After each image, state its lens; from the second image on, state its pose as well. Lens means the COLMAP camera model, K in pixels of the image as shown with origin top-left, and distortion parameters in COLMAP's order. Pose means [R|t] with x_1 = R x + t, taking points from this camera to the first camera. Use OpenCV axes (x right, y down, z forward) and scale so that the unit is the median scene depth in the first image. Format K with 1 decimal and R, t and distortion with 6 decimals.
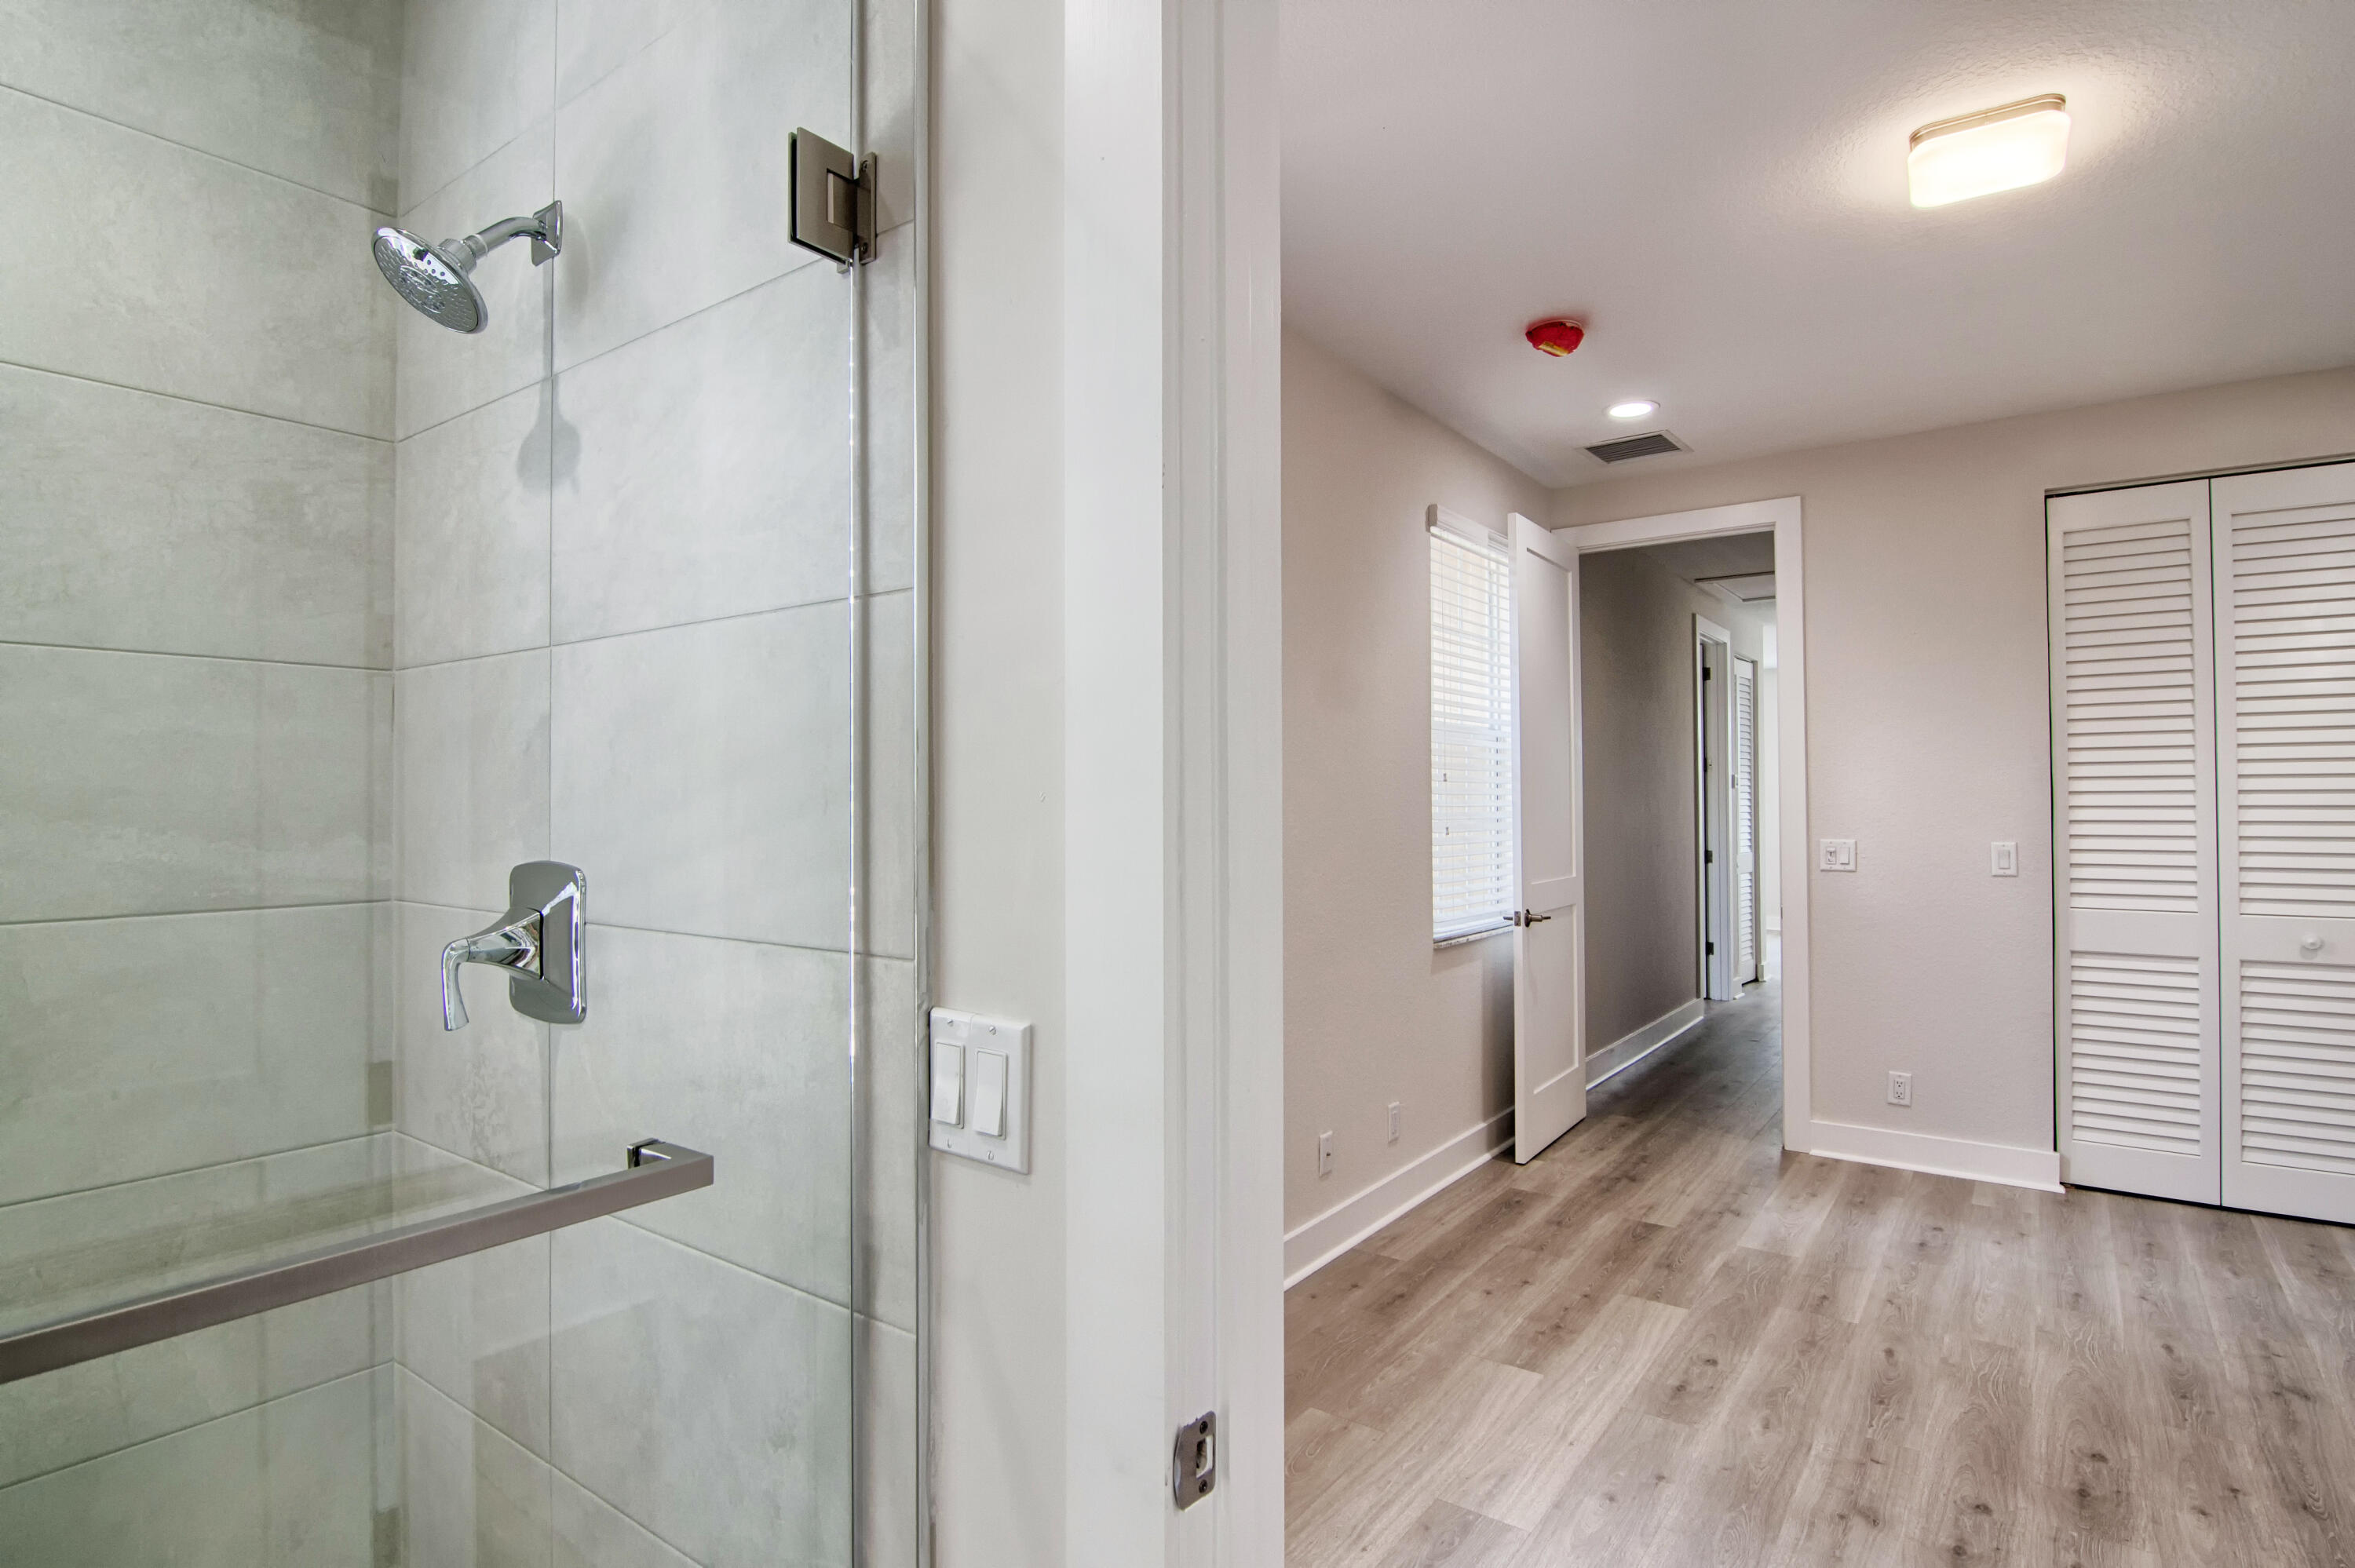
lens RADIAL K [[1192.7, 0, 1181.3], [0, 1192.7, 786.0], [0, 0, 1]] dist [-0.010638, -0.007010]
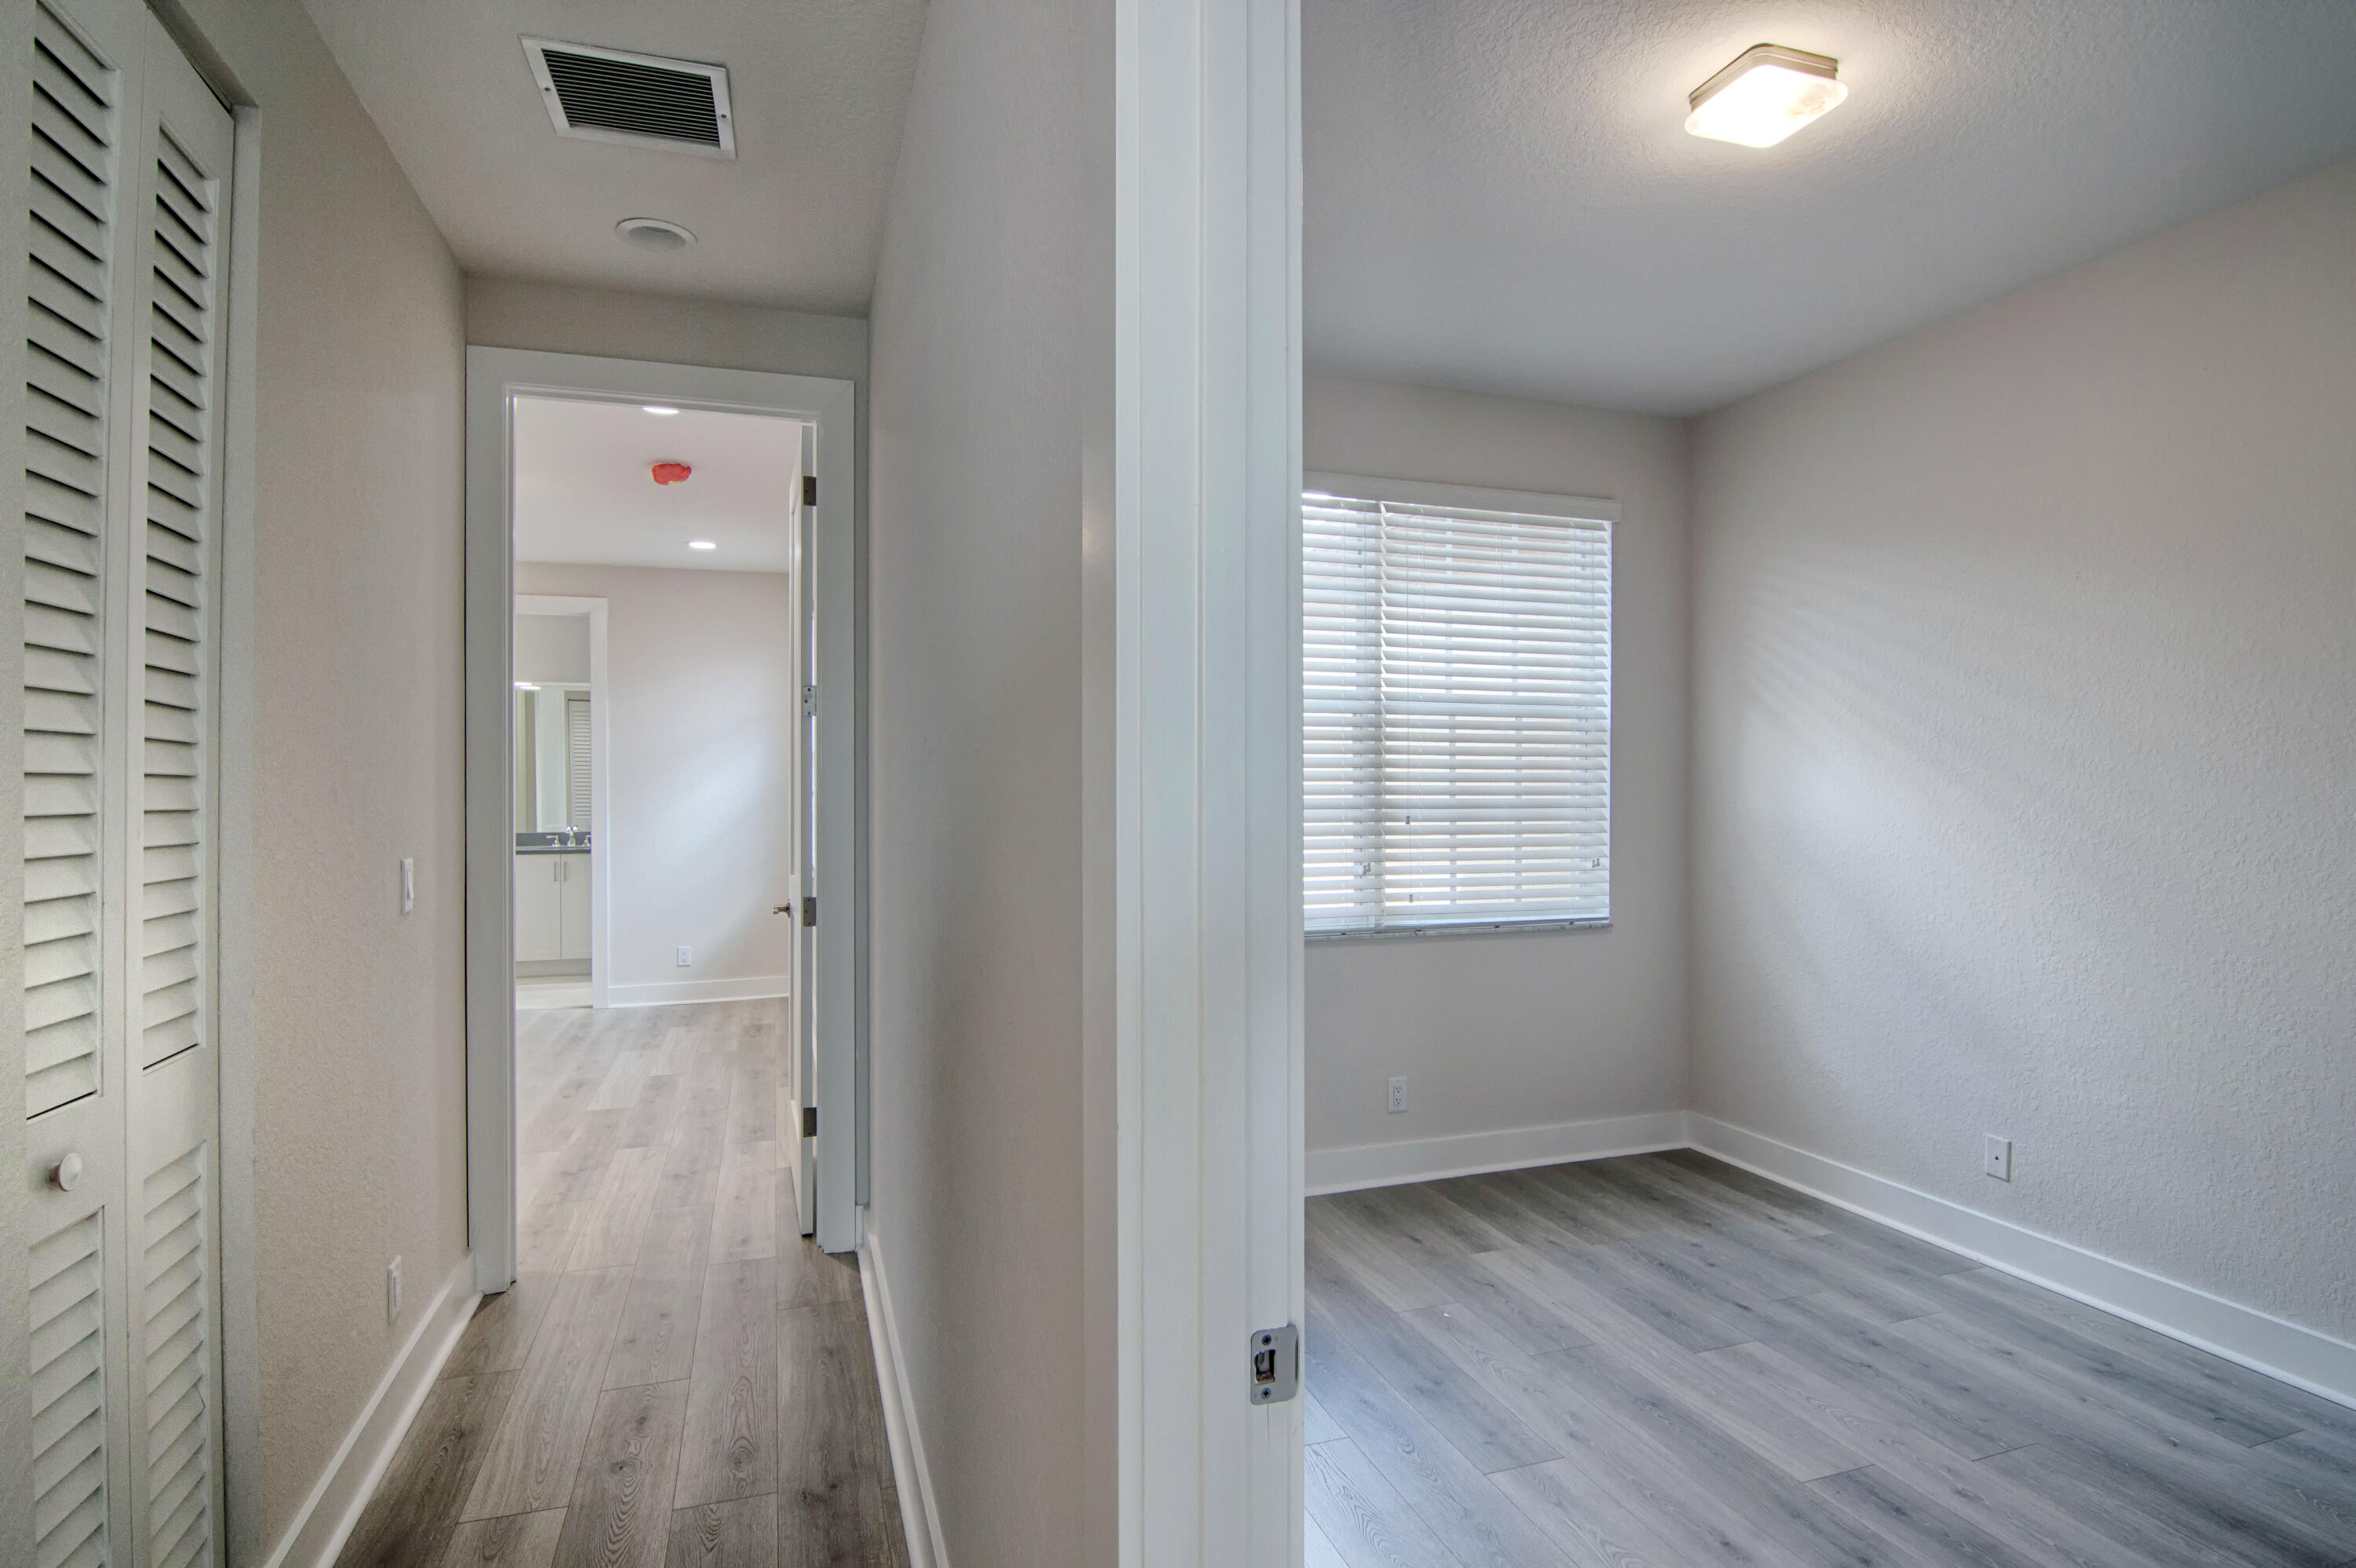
lens RADIAL K [[1193.3, 0, 1179.7], [0, 1193.3, 781.9], [0, 0, 1]] dist [-0.010638, -0.007010]
pose [[-0.581734, 0.002357, -0.813376, 1.032299], [0.012458, 0.999904, -0.006012, 0.019781], [0.813284, -0.013630, -0.581707, 2.110665]]
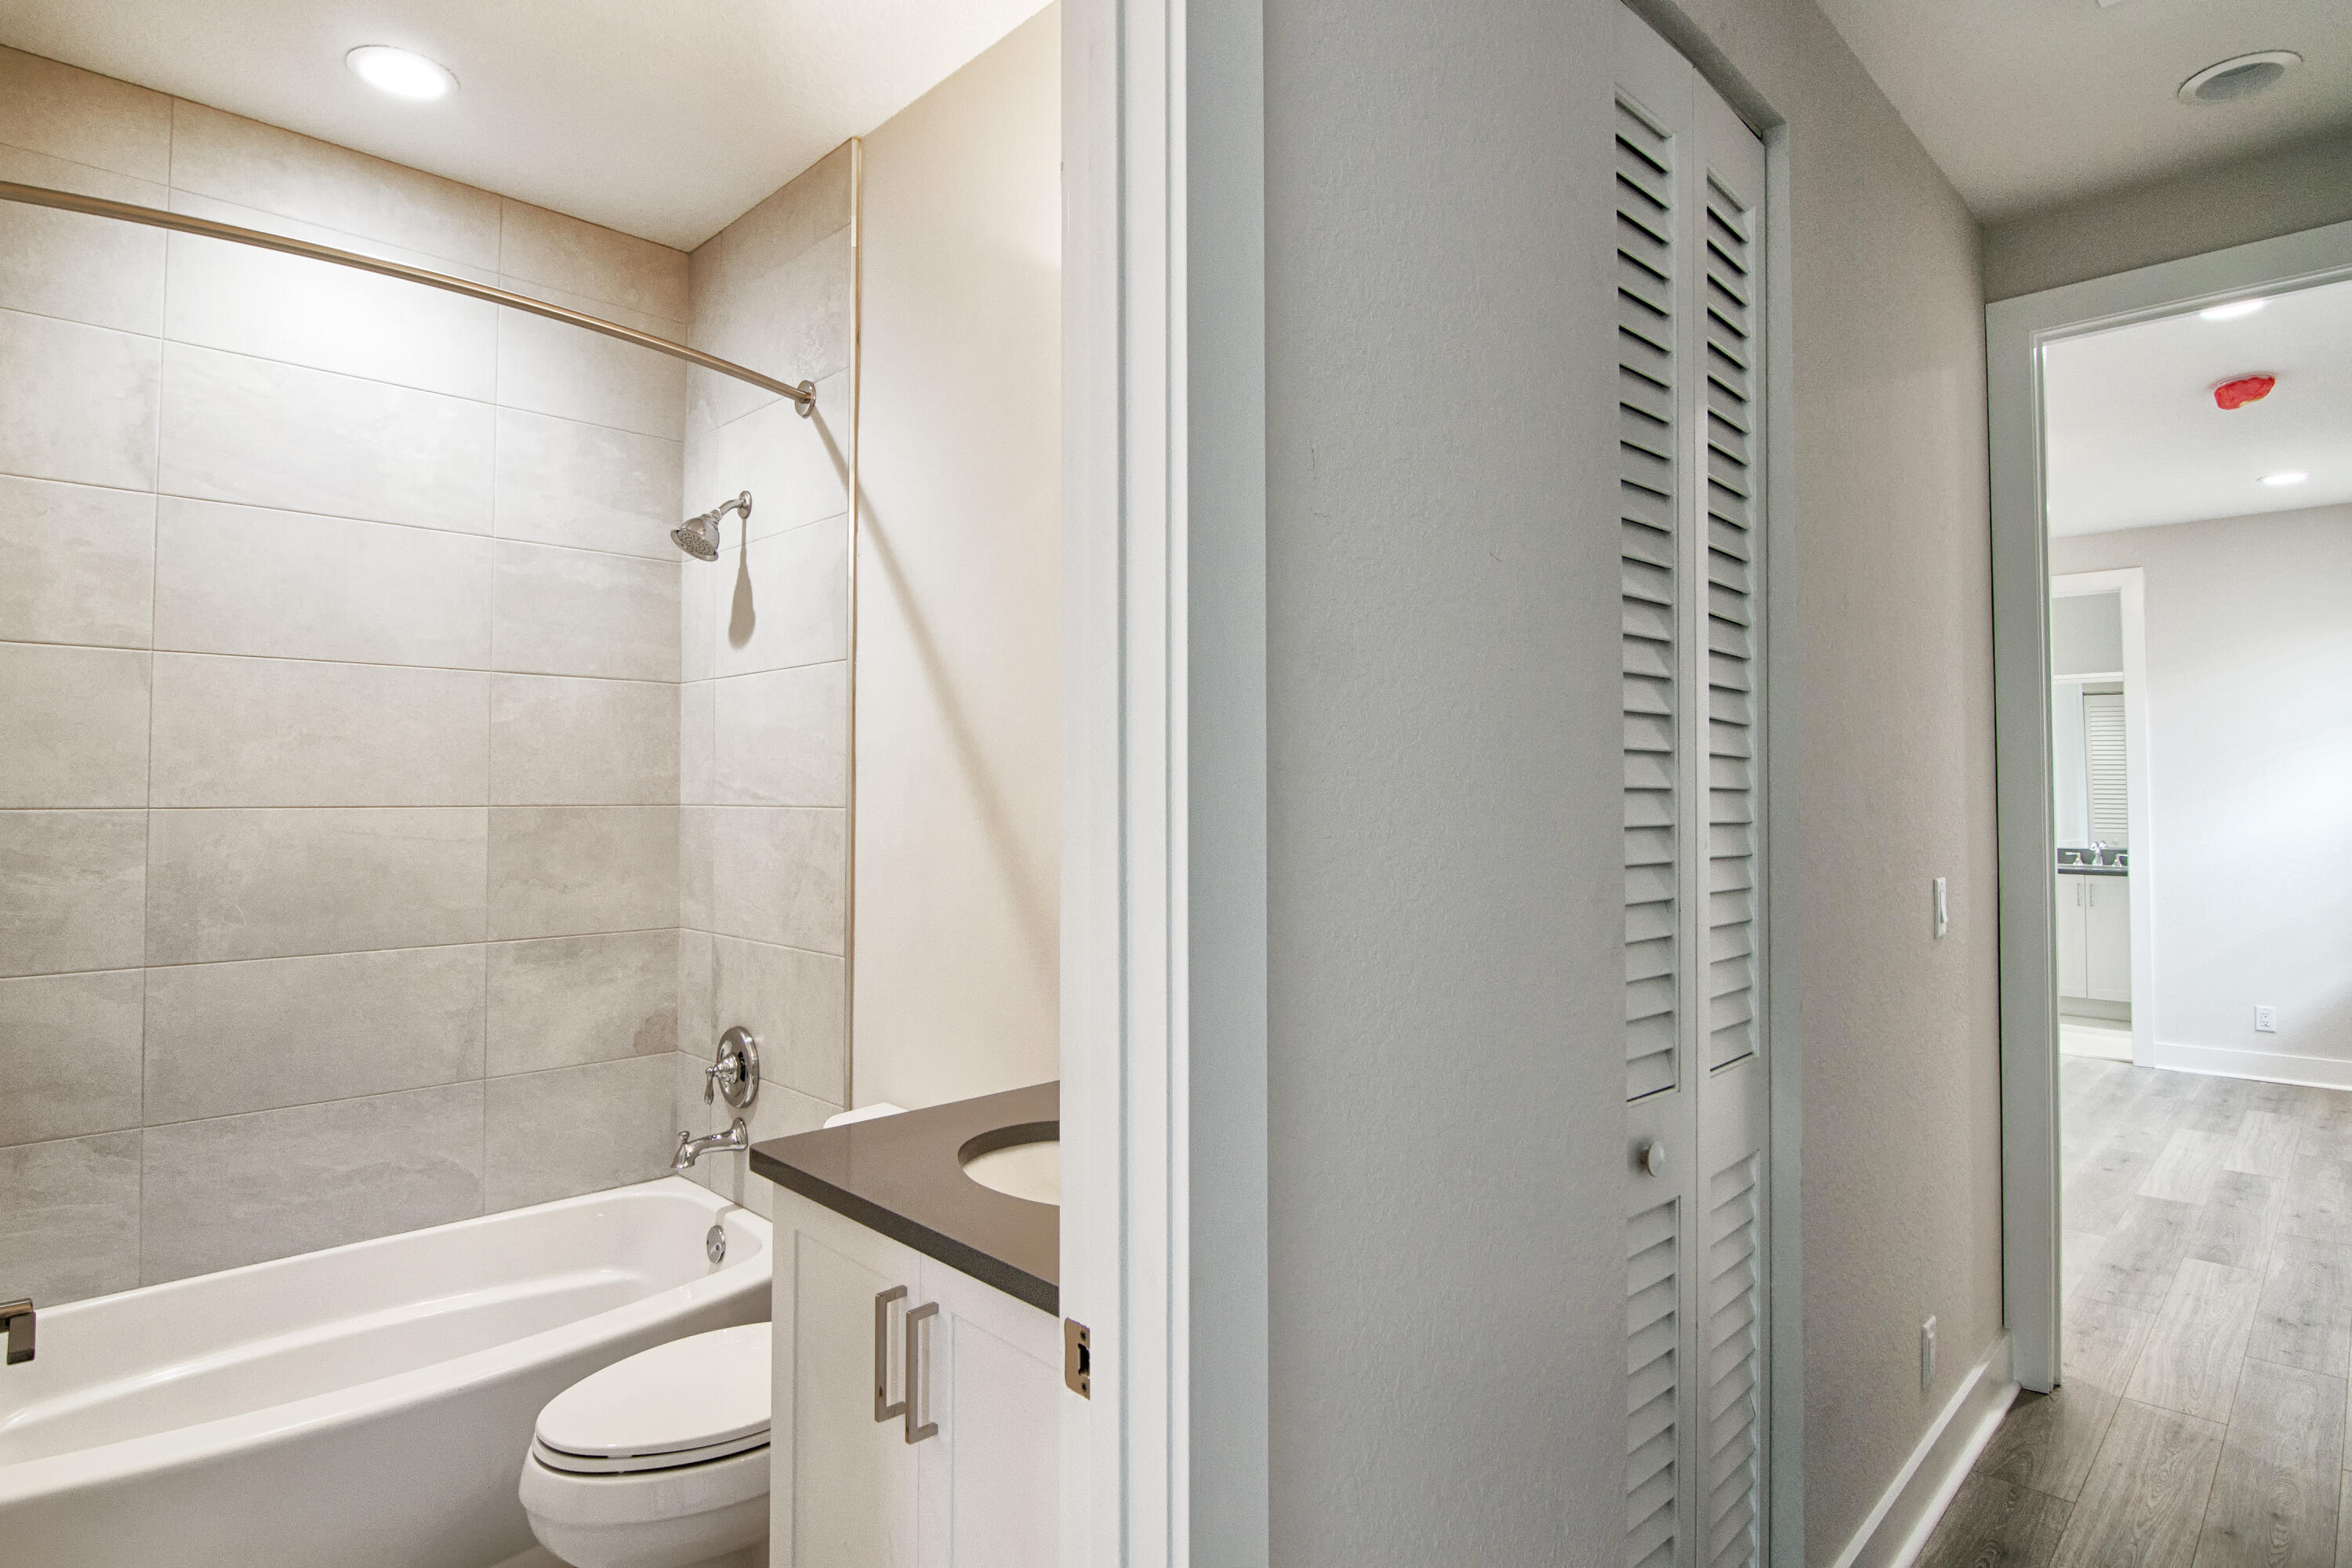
lens RADIAL K [[1191.4, 0, 1164.6], [0, 1191.4, 782.2], [0, 0, 1]] dist [-0.010638, -0.007010]
pose [[-0.985797, 0.004641, 0.167879, 1.032082], [0.001514, 0.999823, -0.018749, 0.014118], [-0.167936, -0.018228, -0.985629, 2.016667]]
